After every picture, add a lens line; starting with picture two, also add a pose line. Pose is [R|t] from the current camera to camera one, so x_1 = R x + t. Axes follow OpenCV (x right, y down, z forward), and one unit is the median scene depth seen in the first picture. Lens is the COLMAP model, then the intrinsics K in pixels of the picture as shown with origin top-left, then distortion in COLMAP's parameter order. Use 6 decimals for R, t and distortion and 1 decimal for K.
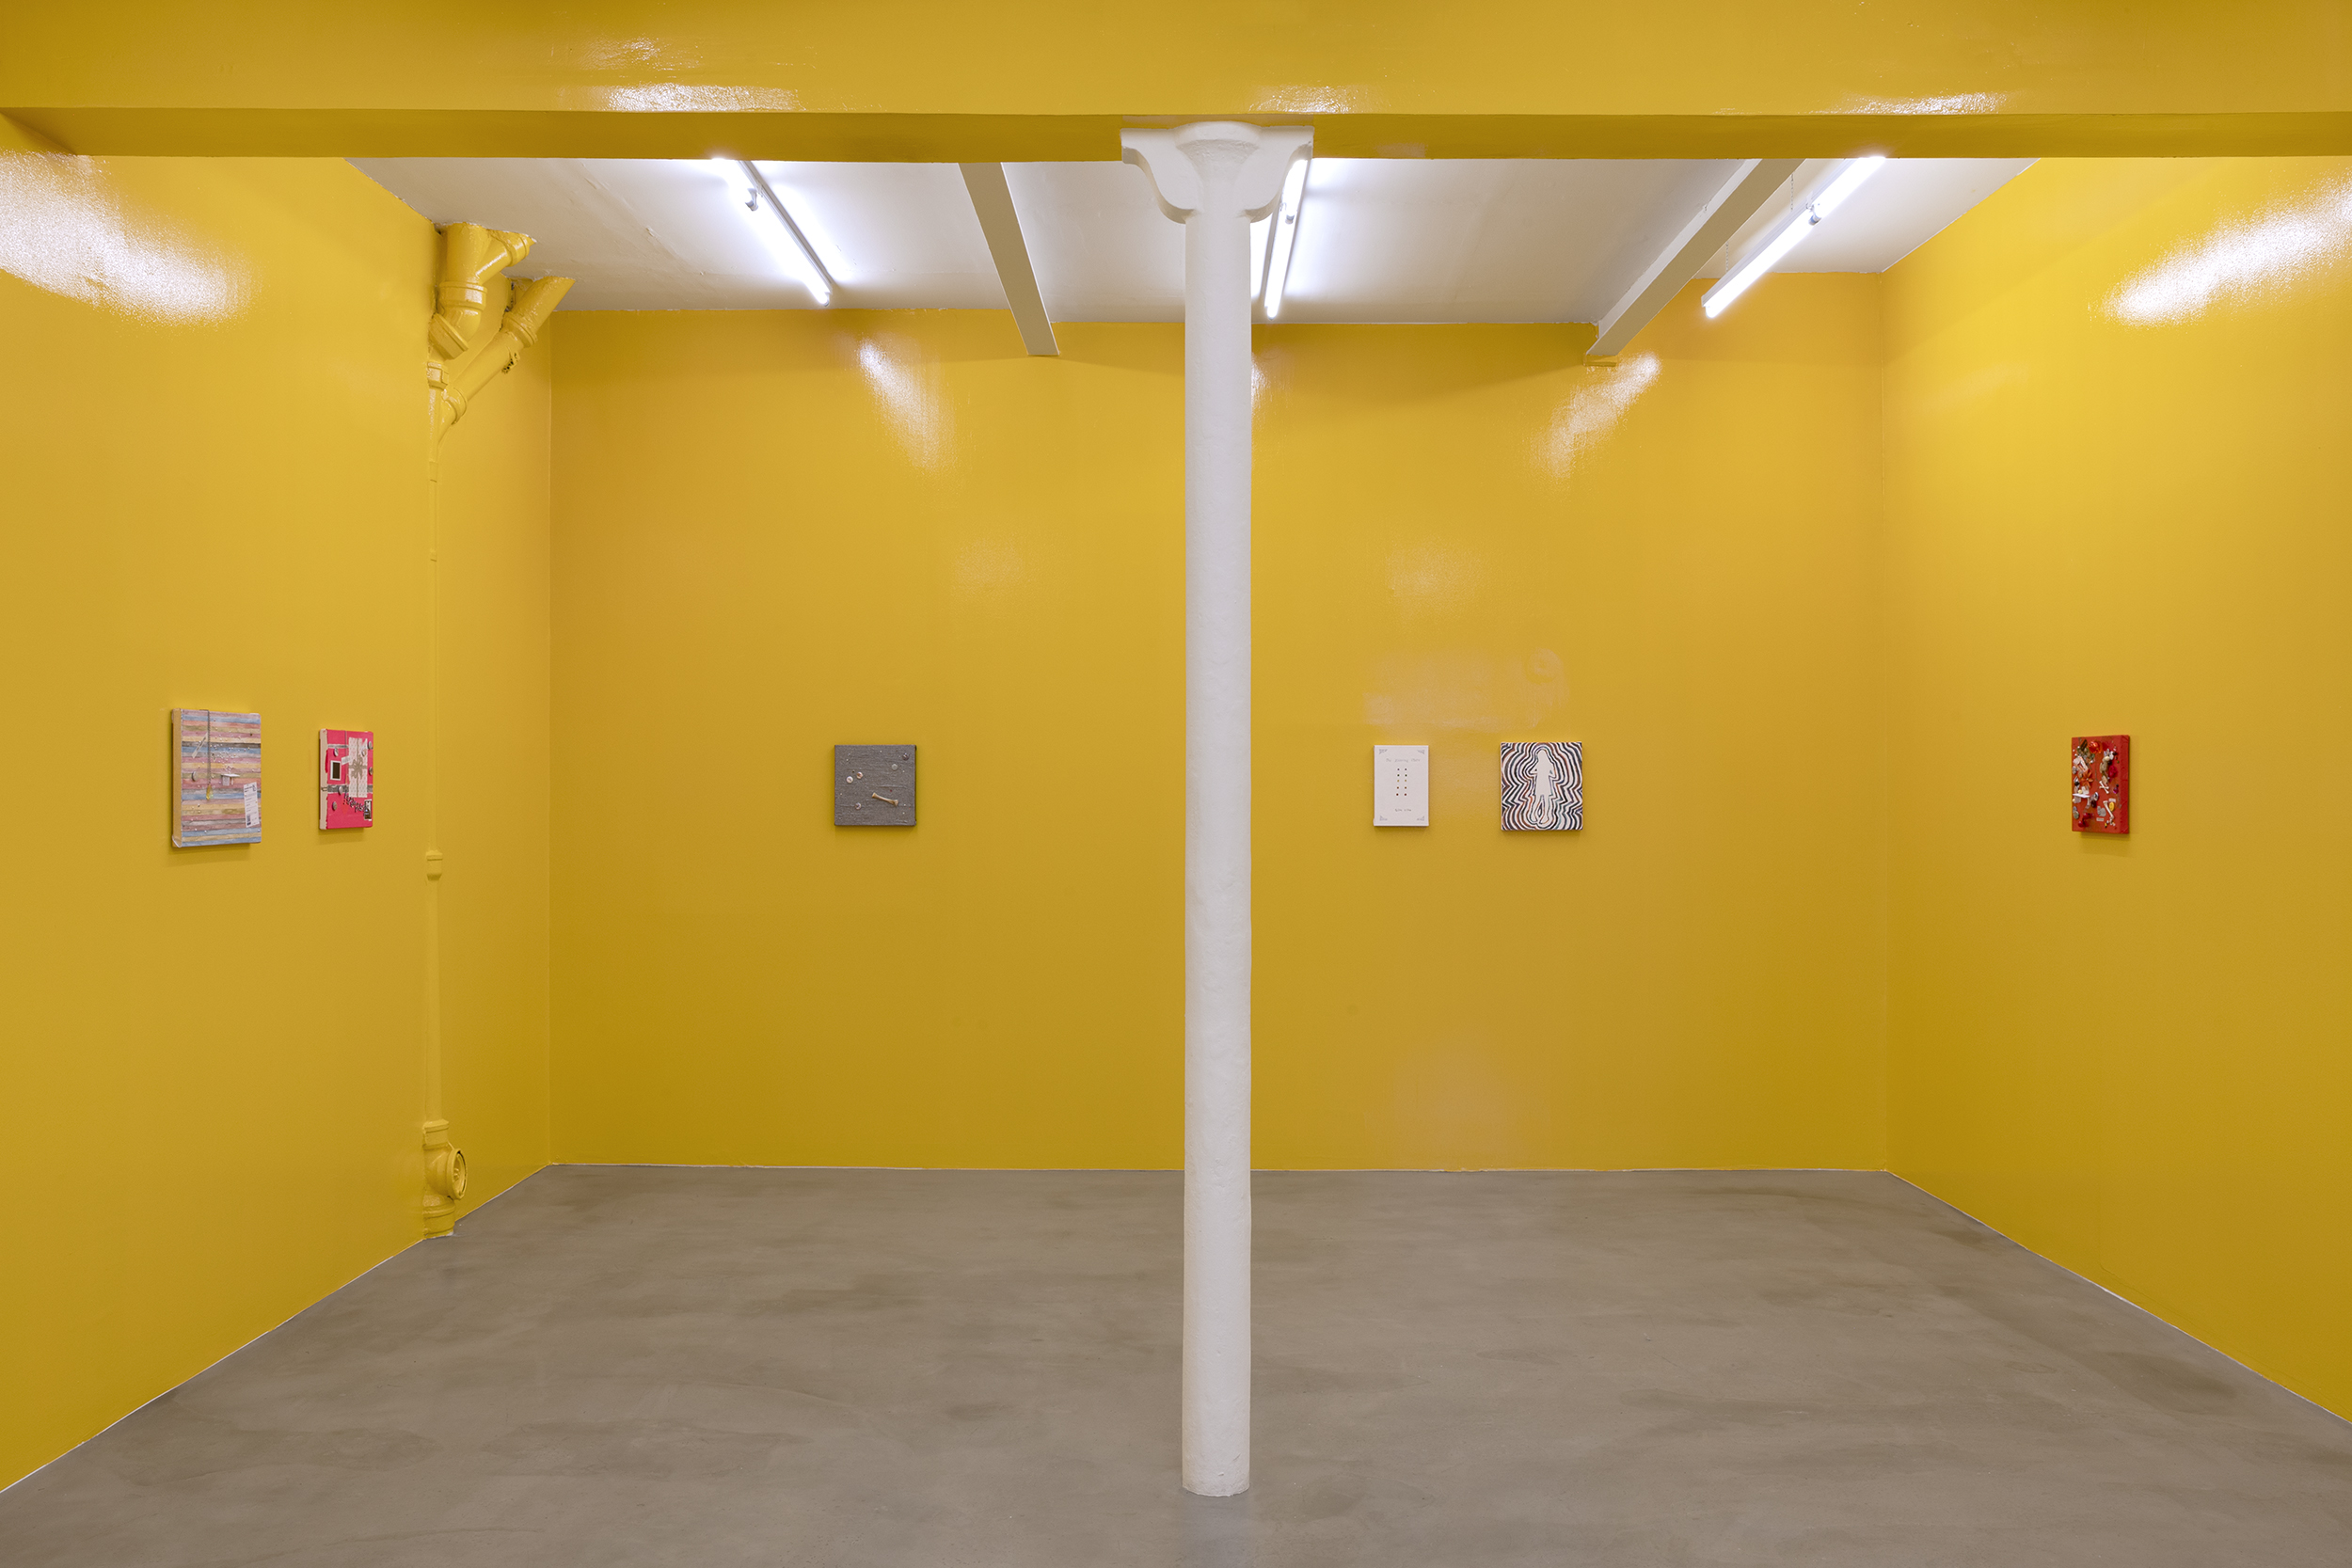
lens RADIAL K [[2033.1, 0, 1176.6], [0, 2033.1, 785.7], [0, 0, 1]] dist [-0.000341, 0.000115]
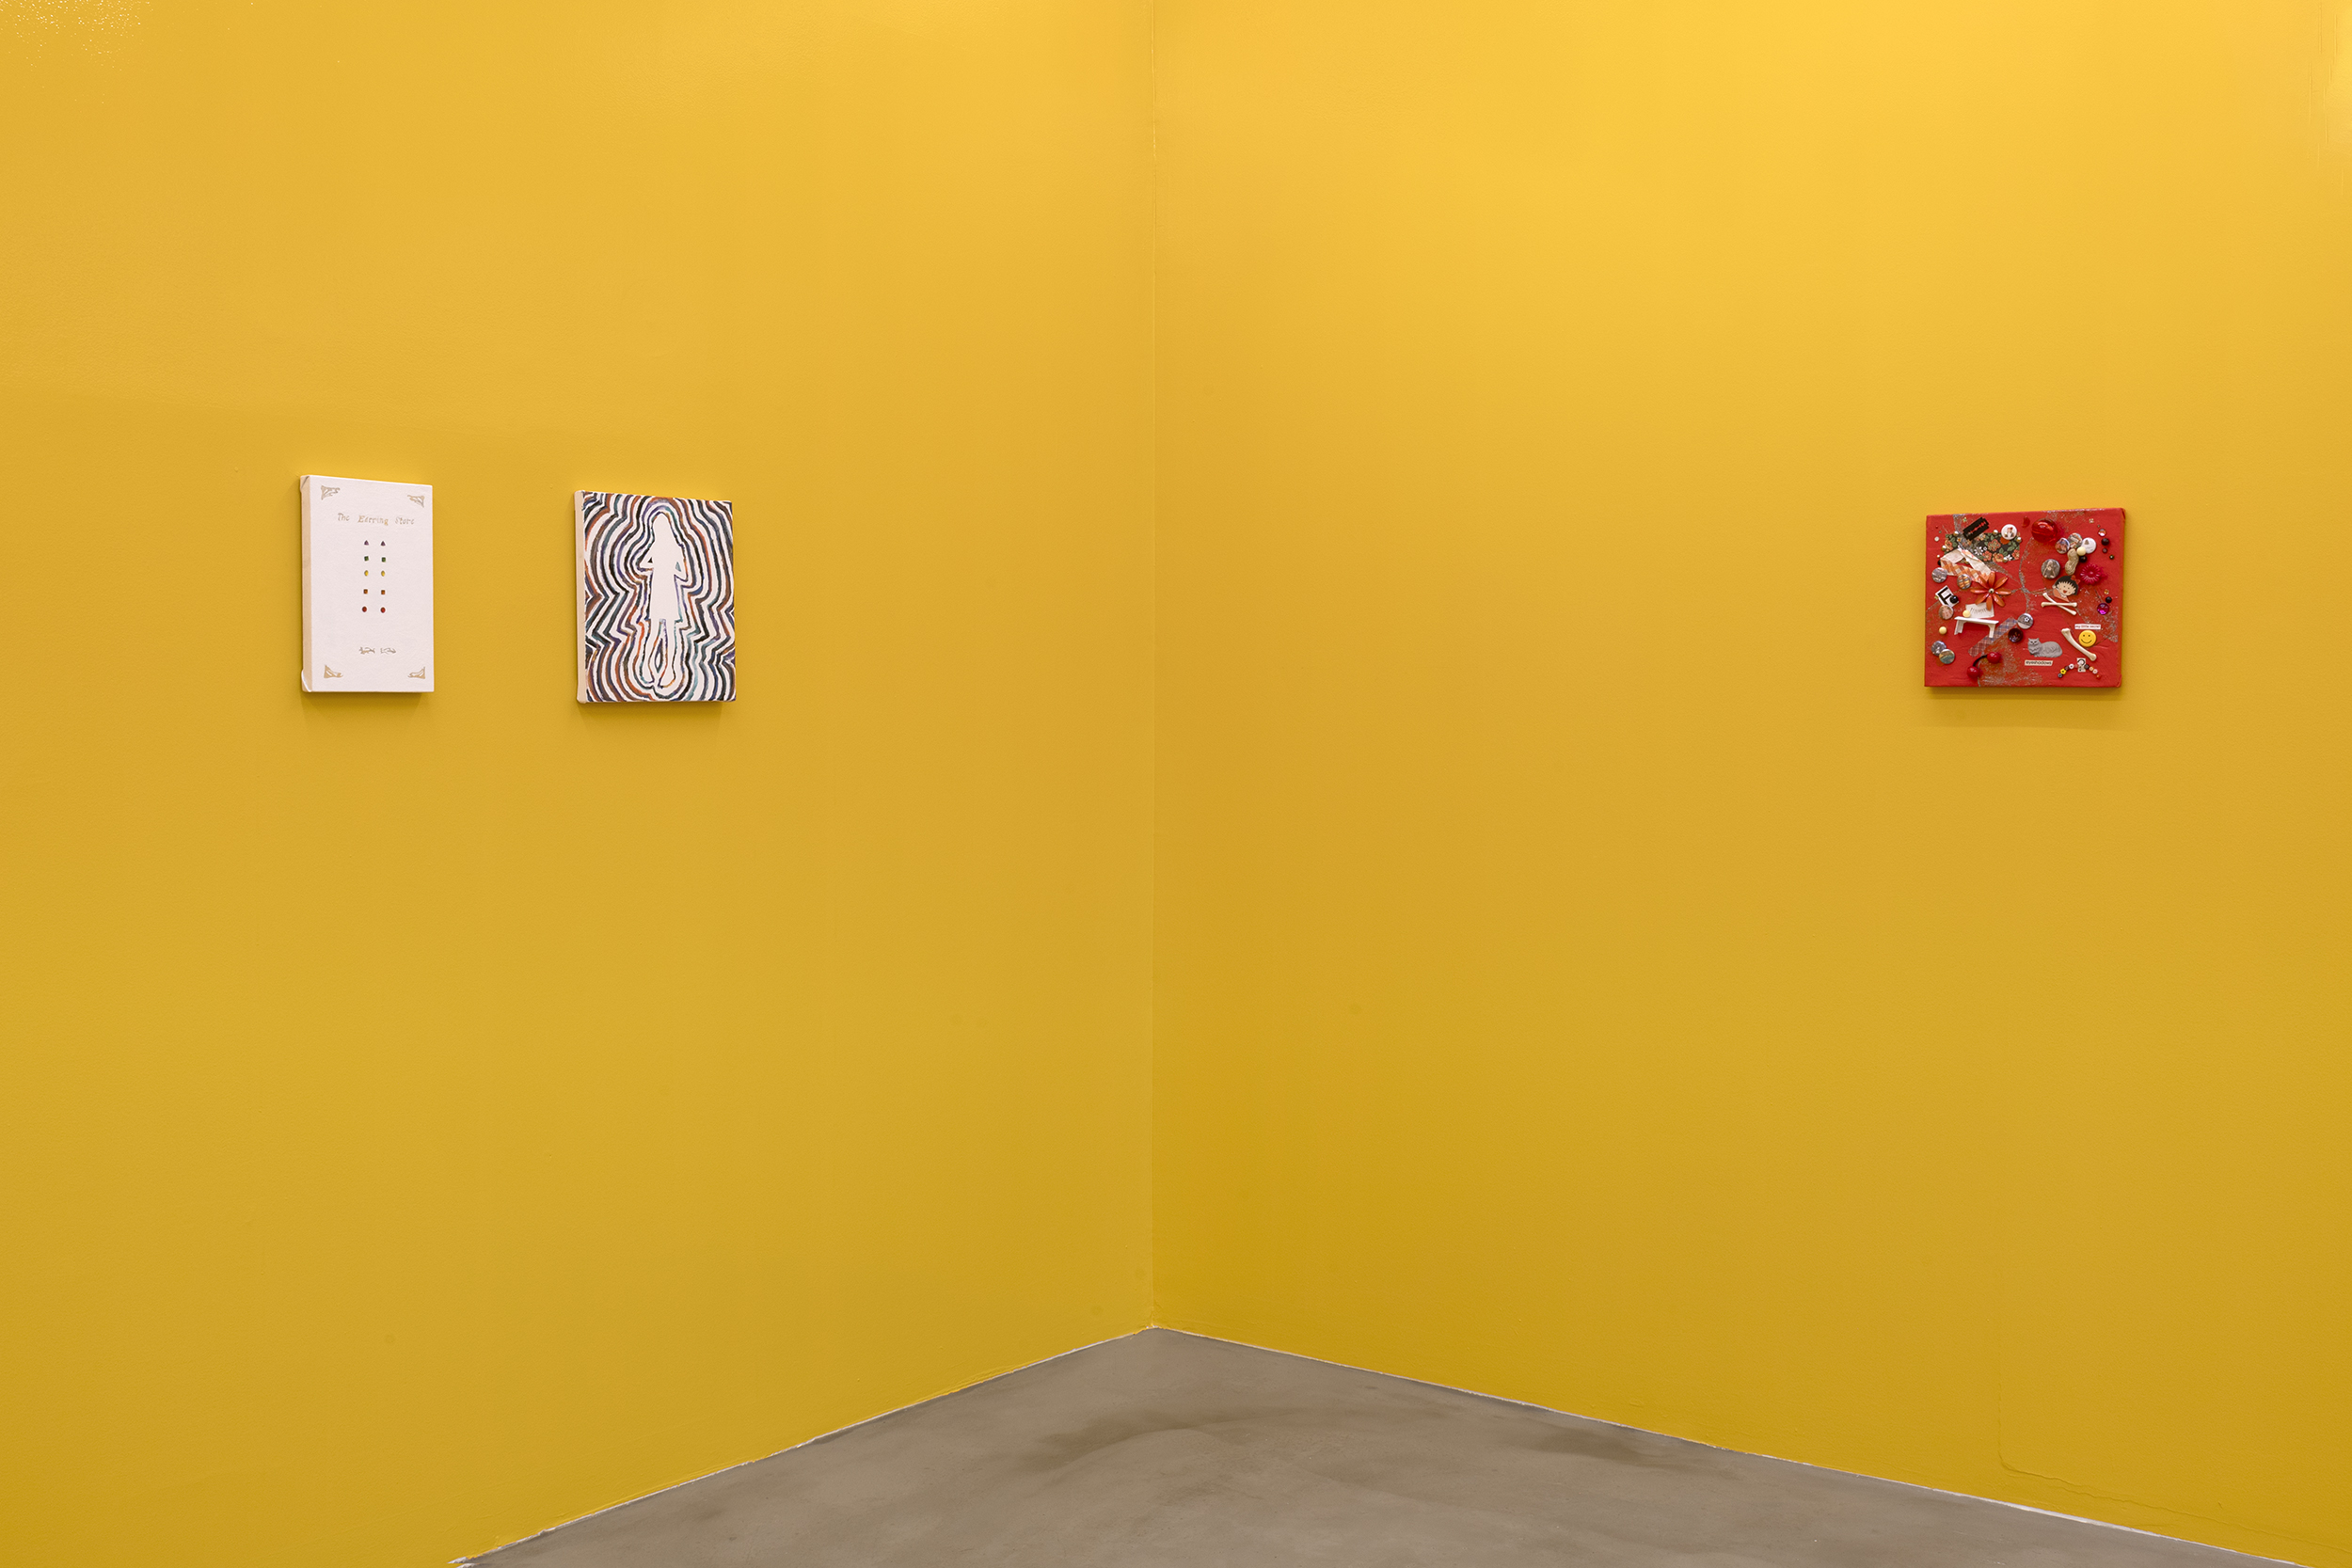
lens RADIAL K [[2425.0, 0, 1175.5], [0, 2425.0, 782.2], [0, 0, 1]] dist [0.001270, 0.000000]
pose [[0.609030, -0.028276, 0.792643, -0.159293], [-0.003924, 0.999245, 0.038661, 0.018525], [-0.793138, -0.026656, 0.608459, 0.603754]]
